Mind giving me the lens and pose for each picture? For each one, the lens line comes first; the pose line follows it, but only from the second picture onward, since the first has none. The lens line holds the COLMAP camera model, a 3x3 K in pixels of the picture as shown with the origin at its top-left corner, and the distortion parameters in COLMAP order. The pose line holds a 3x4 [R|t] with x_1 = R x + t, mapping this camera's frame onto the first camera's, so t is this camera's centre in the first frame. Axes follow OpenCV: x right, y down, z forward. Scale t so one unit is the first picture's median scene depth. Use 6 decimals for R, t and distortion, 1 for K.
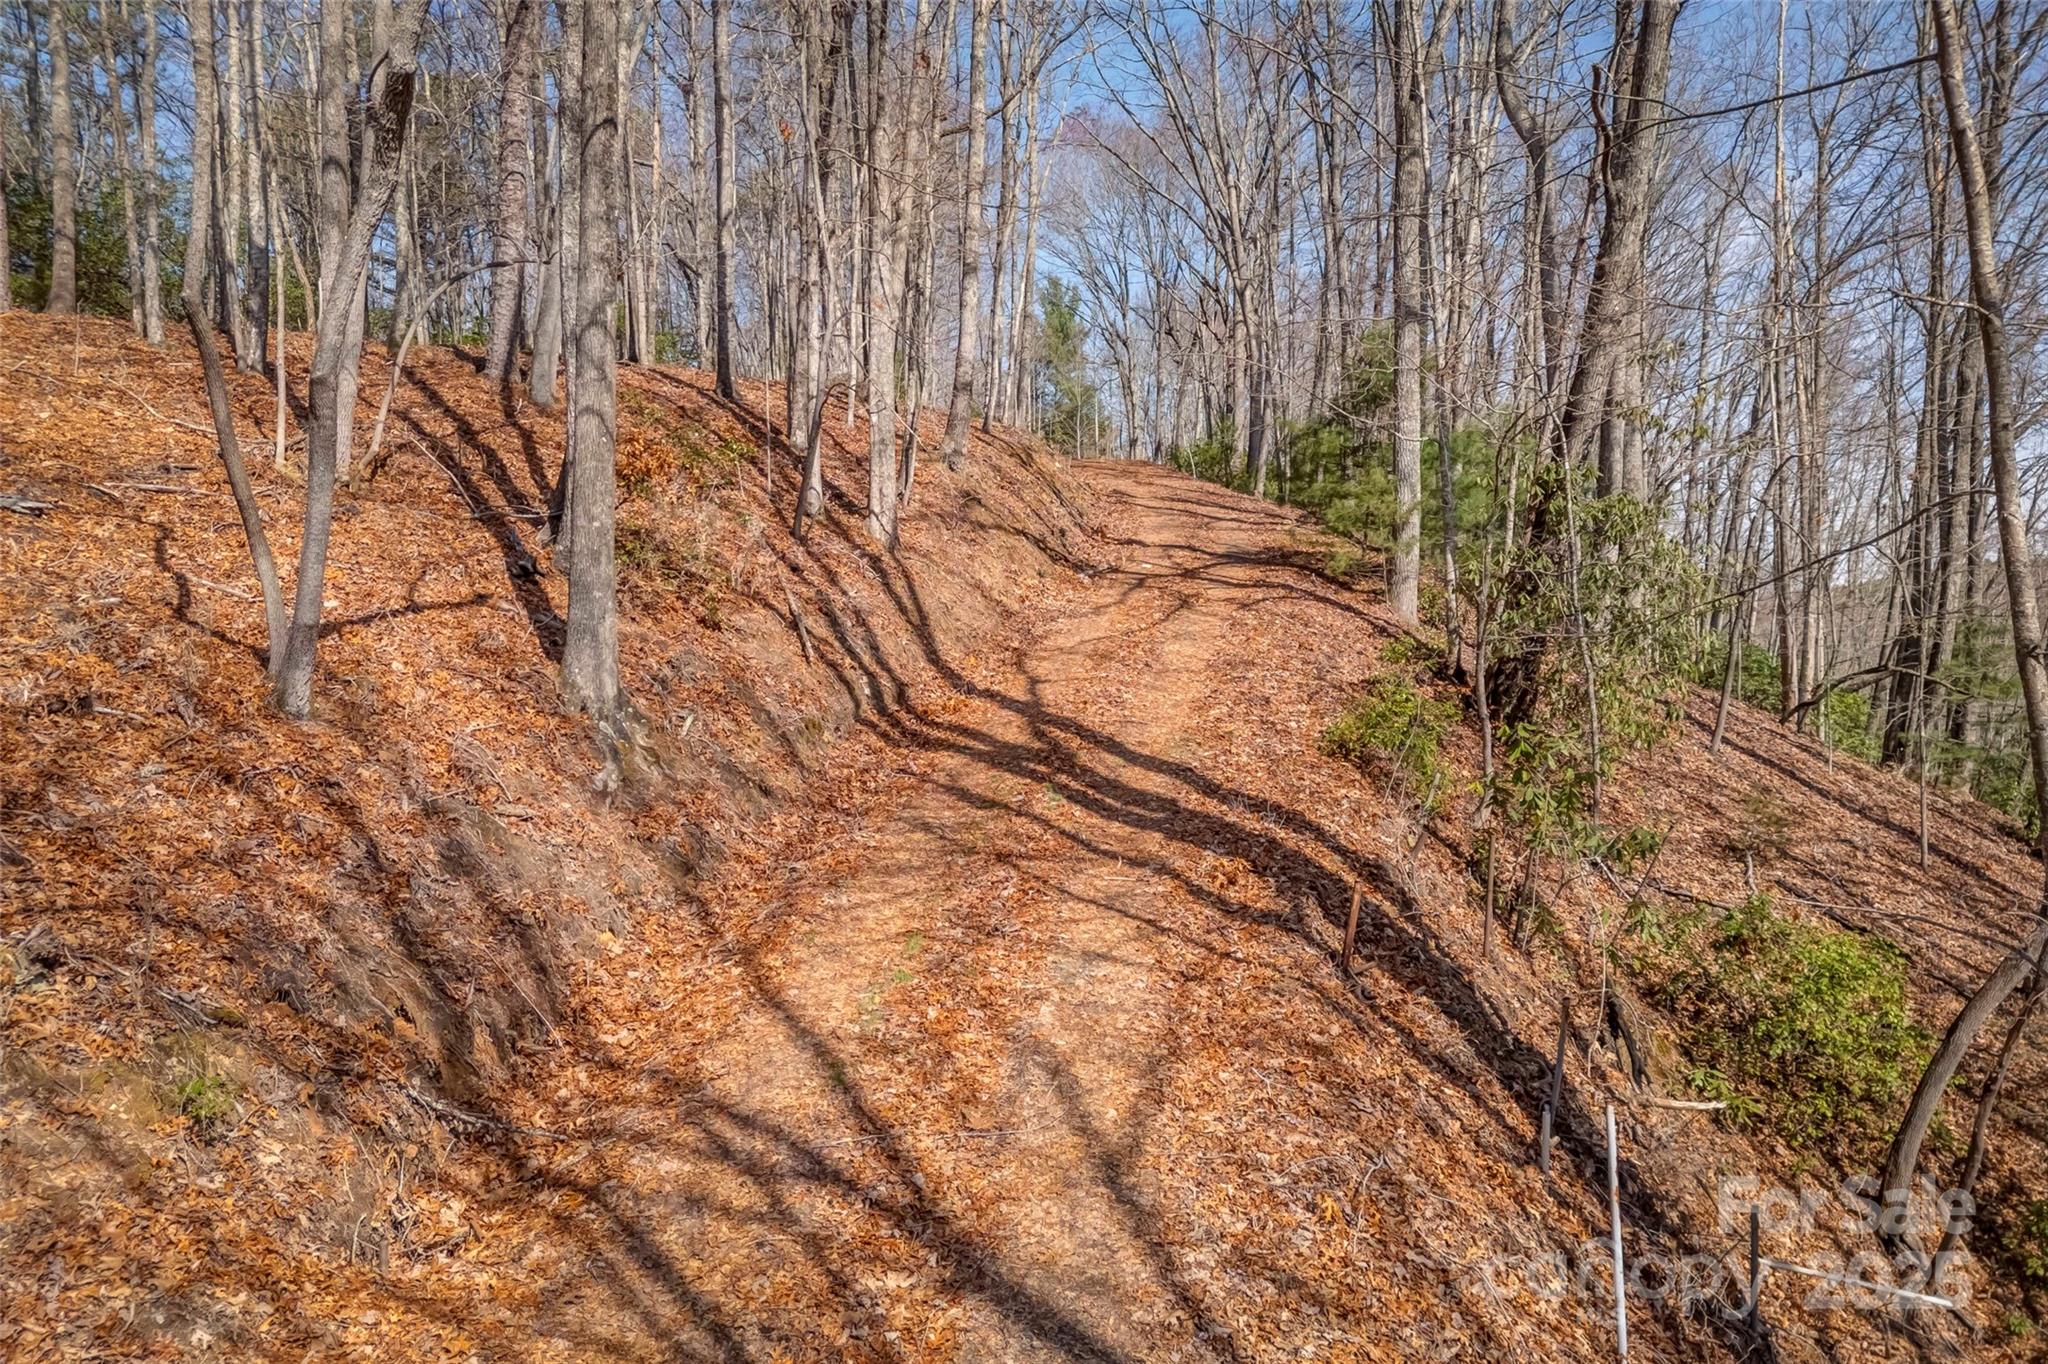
lens RADIAL K [[1410.9, 0, 1025.6], [0, 1410.9, 671.6], [0, 0, 1]] dist [0.061037, -0.055910]
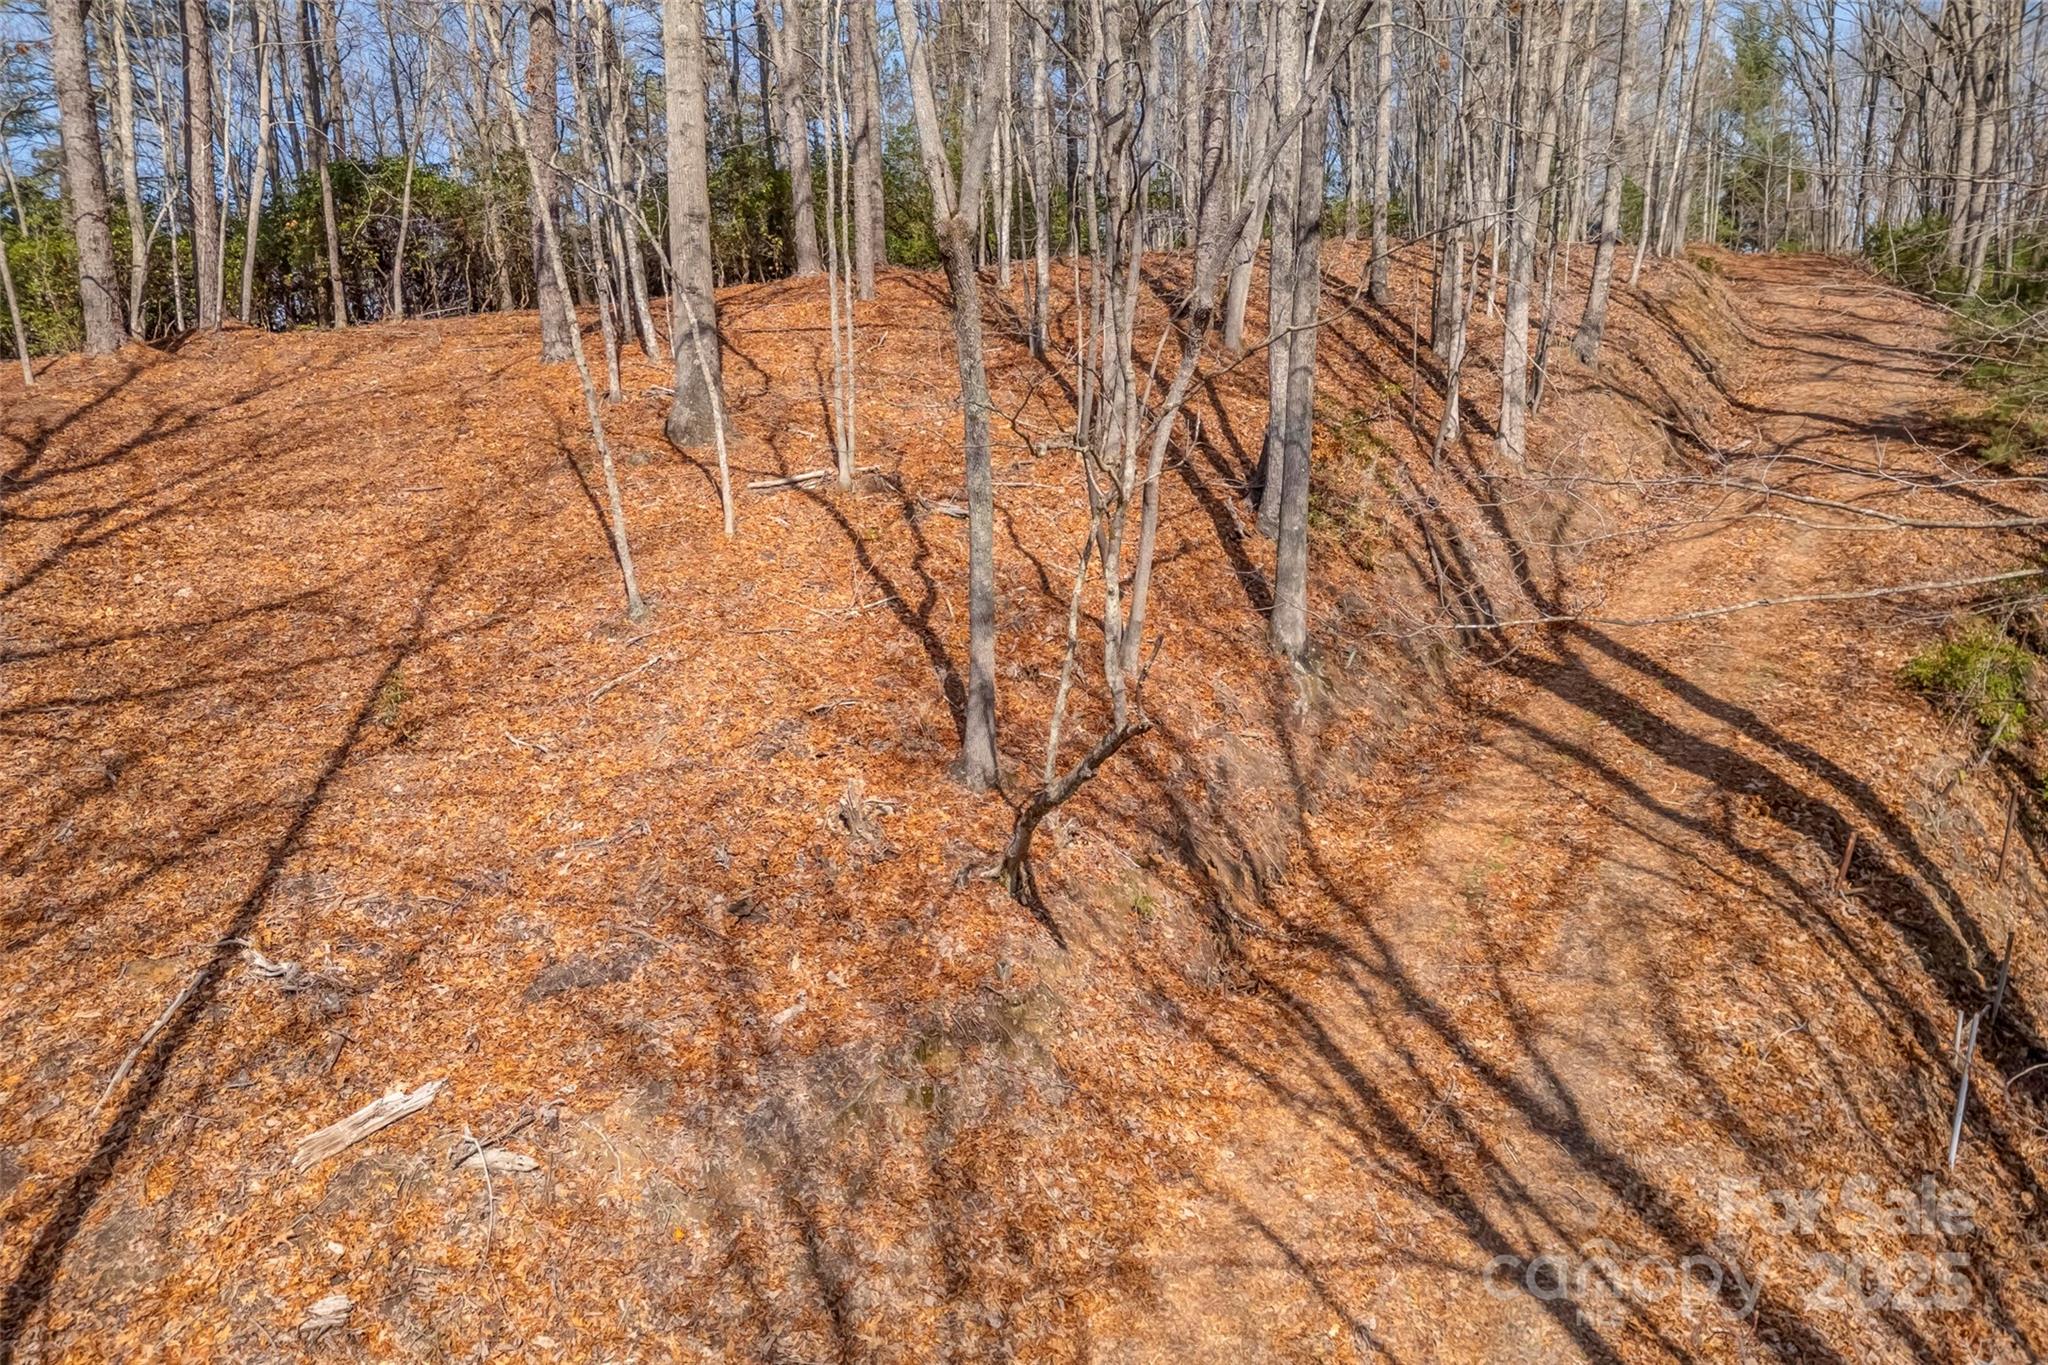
lens RADIAL K [[1410.9, 0, 1026.8], [0, 1410.9, 687.2], [0, 0, 1]] dist [0.061037, -0.055910]
pose [[0.909317, 0.061758, -0.411495, 0.058130], [0.007493, 0.986334, 0.164588, -0.188874], [0.416036, -0.152746, 0.896428, -0.463713]]
